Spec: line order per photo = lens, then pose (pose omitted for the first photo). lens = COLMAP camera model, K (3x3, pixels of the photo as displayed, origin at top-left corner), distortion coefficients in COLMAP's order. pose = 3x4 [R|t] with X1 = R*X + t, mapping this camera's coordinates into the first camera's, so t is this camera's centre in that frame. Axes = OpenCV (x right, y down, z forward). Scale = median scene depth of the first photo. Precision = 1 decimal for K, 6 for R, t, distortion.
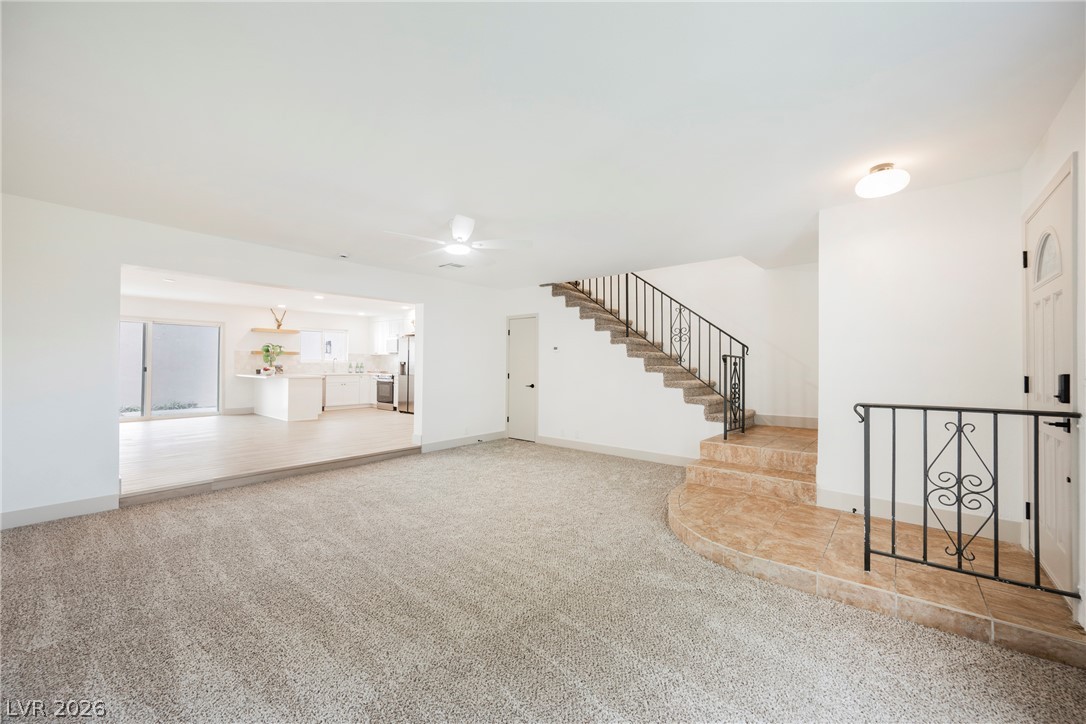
lens RADIAL K [[433.1, 0, 545.0], [0, 433.1, 360.3], [0, 0, 1]] dist [-0.001147, 0.000772]
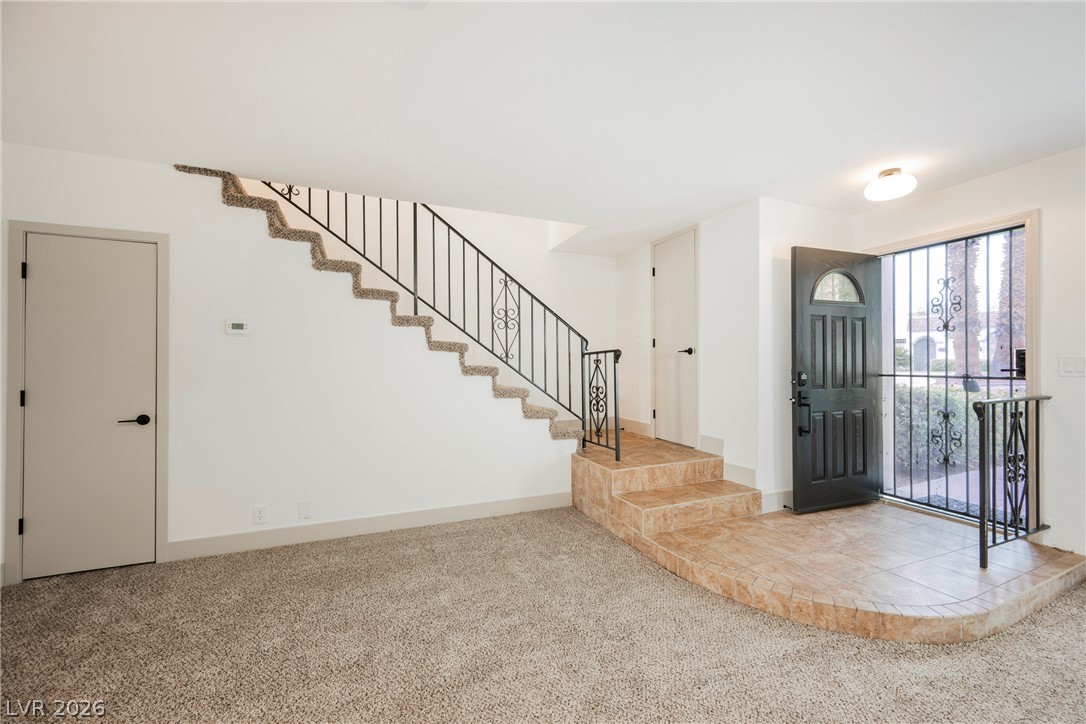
lens RADIAL K [[433.1, 0, 542.8], [0, 433.1, 365.4], [0, 0, 1]] dist [-0.001147, 0.000772]
pose [[0.461644, -0.007951, 0.887030, -0.263629], [-0.003192, 0.999938, 0.010625, 0.006250], [-0.887060, -0.007736, 0.461590, 0.637668]]
